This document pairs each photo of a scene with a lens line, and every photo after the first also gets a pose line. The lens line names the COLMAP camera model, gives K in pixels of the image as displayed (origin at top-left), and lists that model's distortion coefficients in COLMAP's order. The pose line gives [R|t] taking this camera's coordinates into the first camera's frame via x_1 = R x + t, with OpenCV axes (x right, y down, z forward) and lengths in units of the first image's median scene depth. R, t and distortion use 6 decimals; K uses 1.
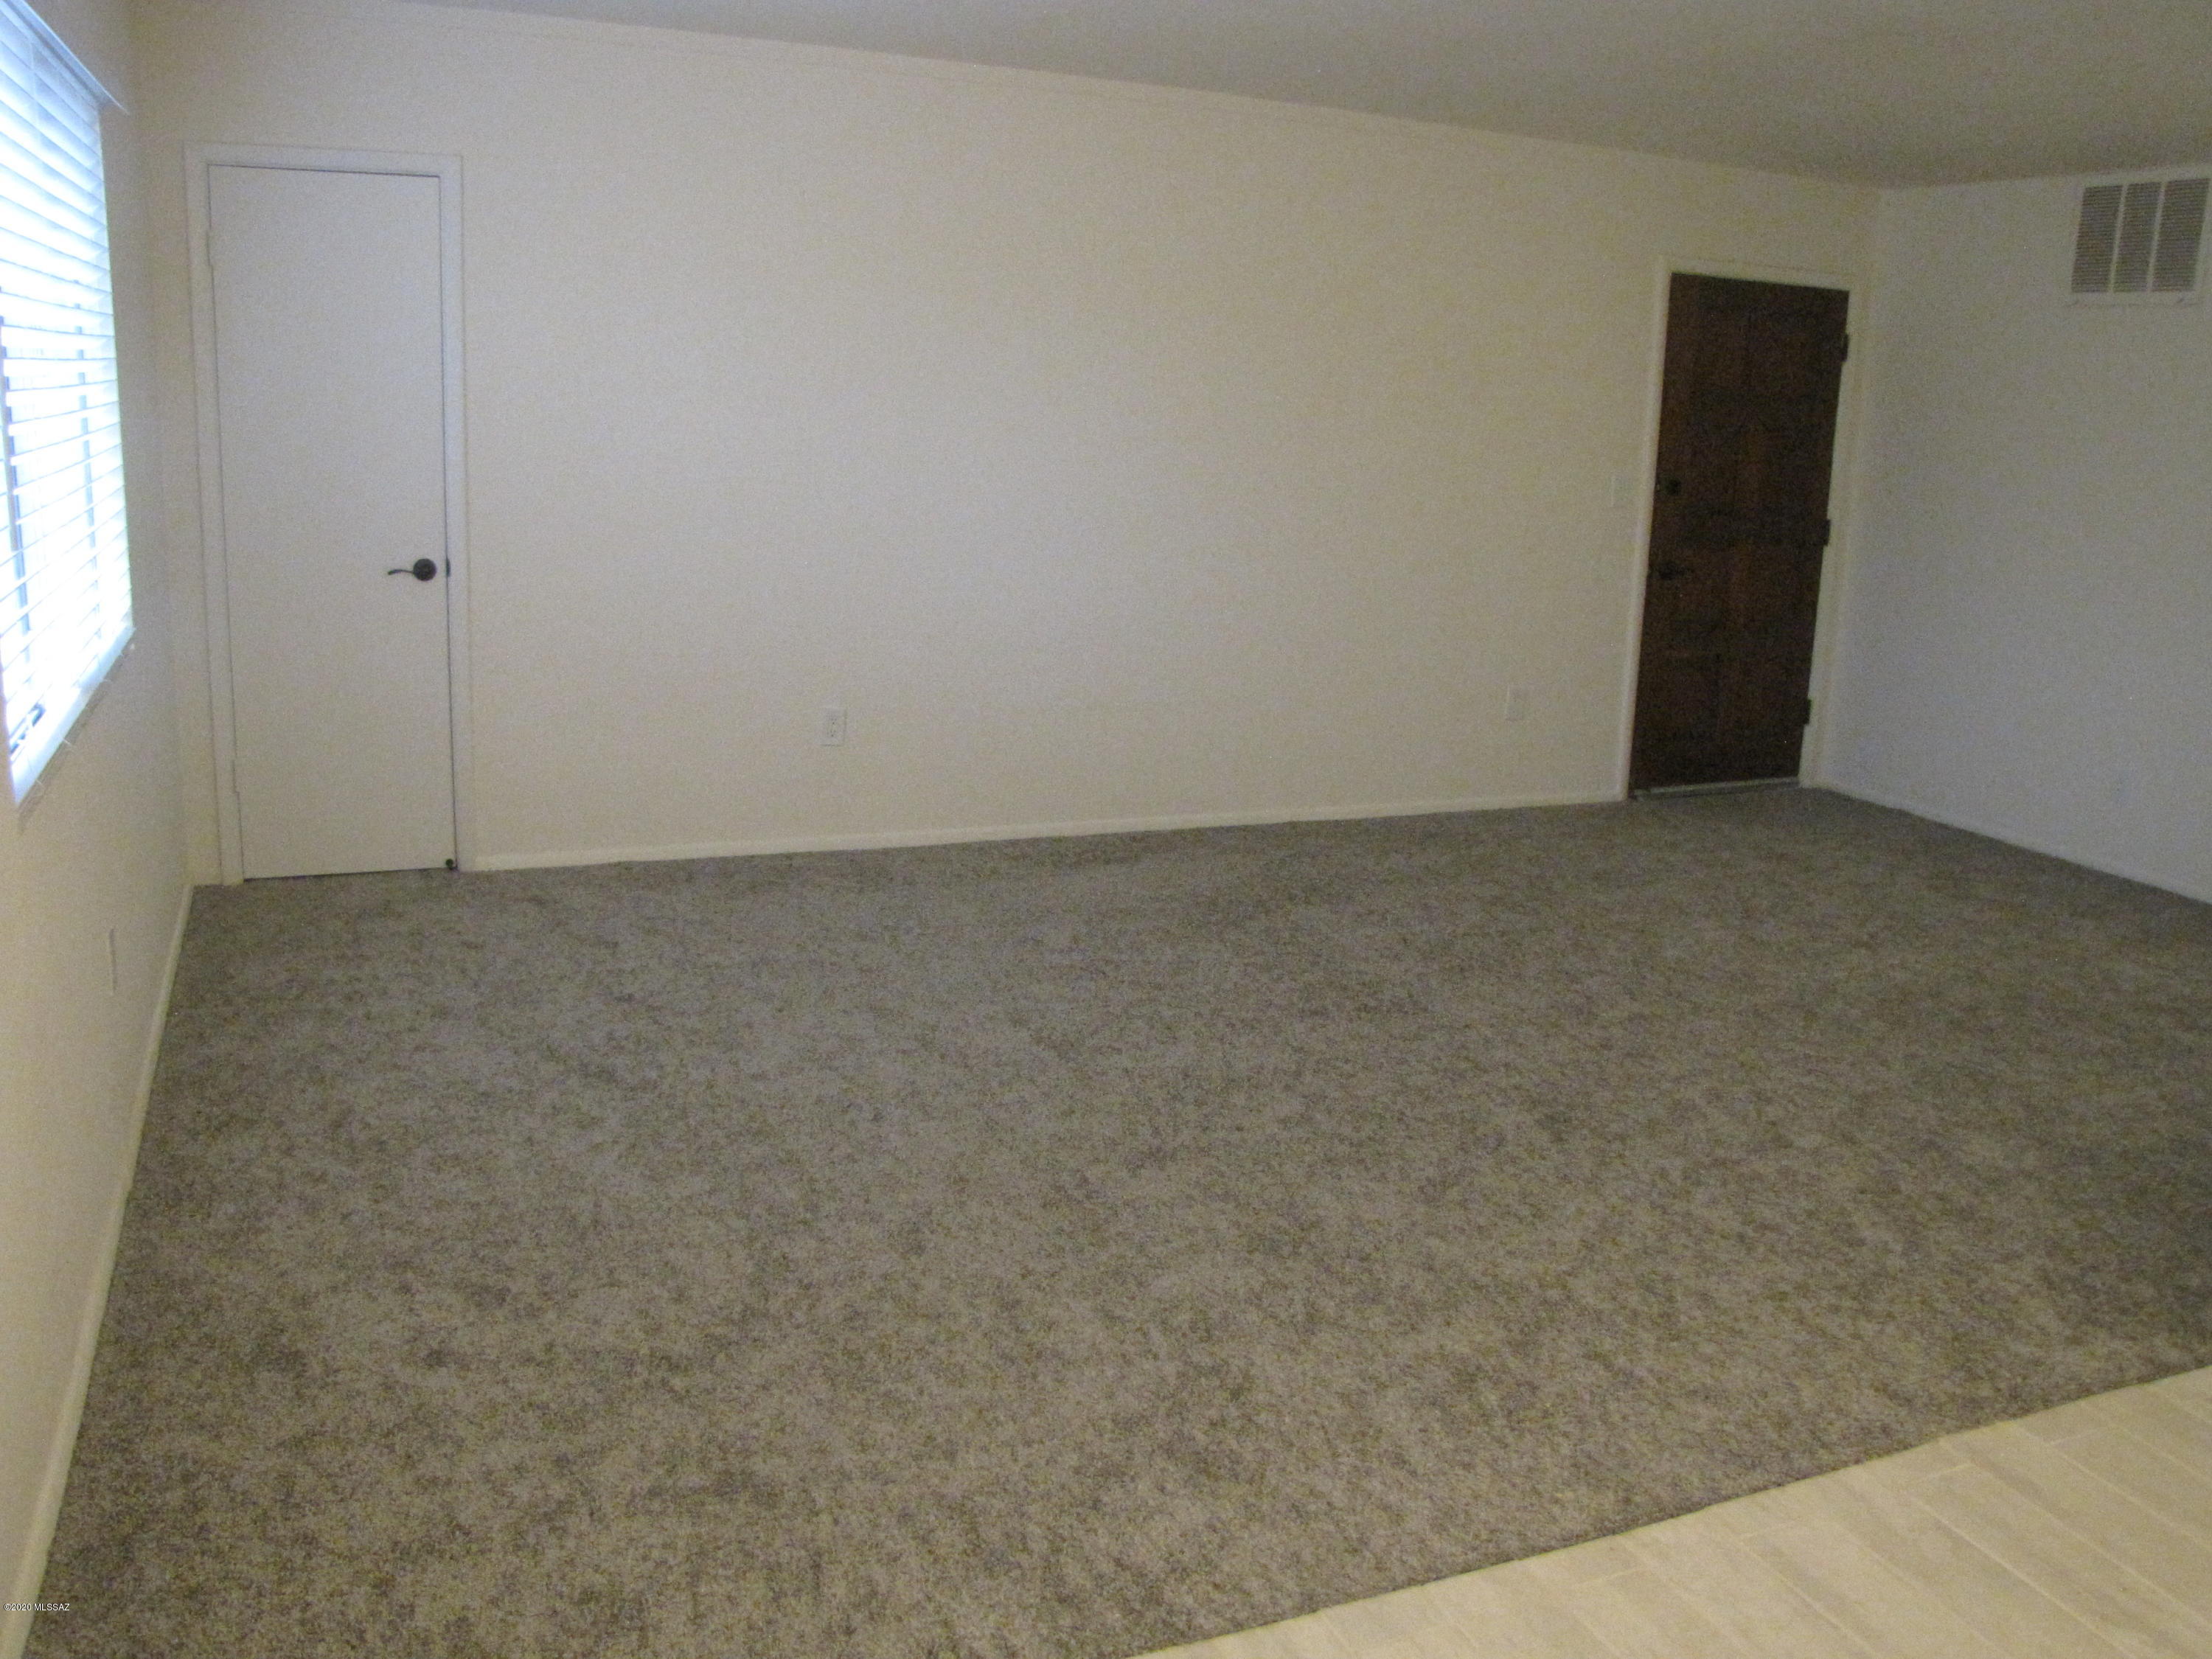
lens RADIAL K [[1857.9, 0, 1106.0], [0, 1857.9, 829.5], [0, 0, 1]] dist [-0.151441, 0.151278]
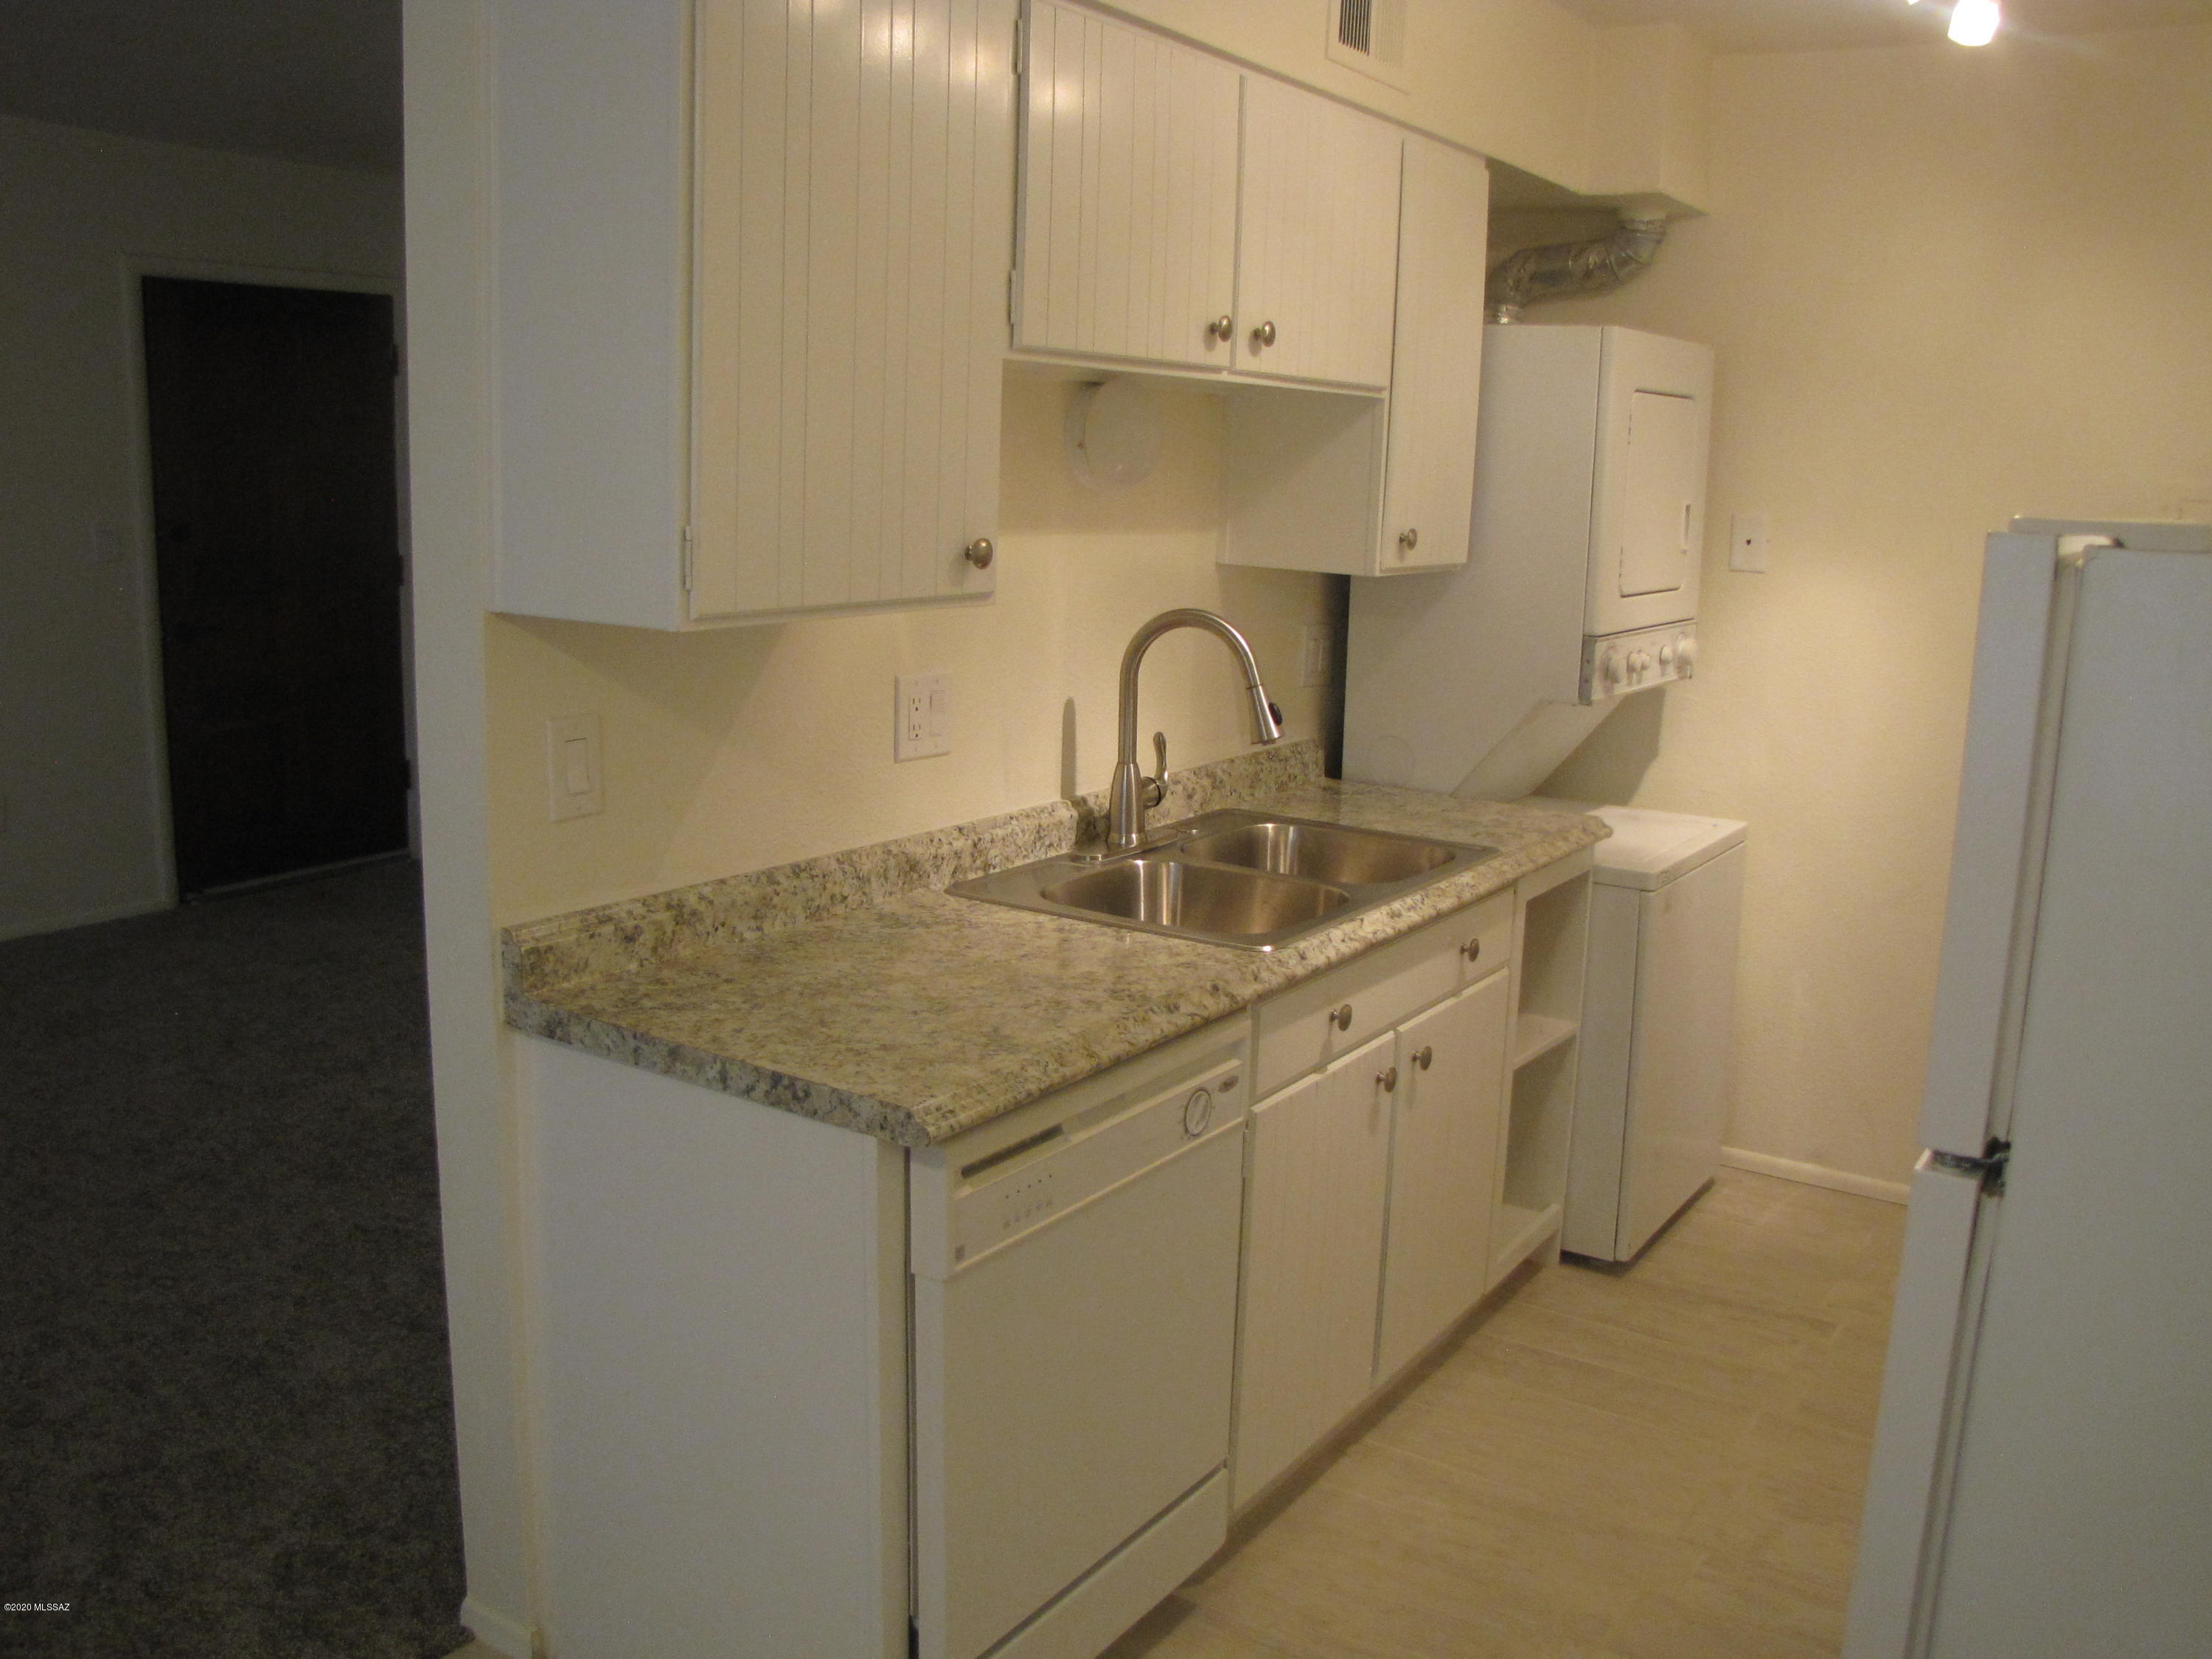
lens RADIAL K [[1857.9, 0, 1106.0], [0, 1857.9, 829.5], [0, 0, 1]] dist [-0.151441, 0.151278]
pose [[0.837266, -0.115650, 0.534425, 0.214006], [0.126010, 0.991879, 0.017228, -0.012335], [-0.532077, 0.052919, 0.845040, 0.080367]]
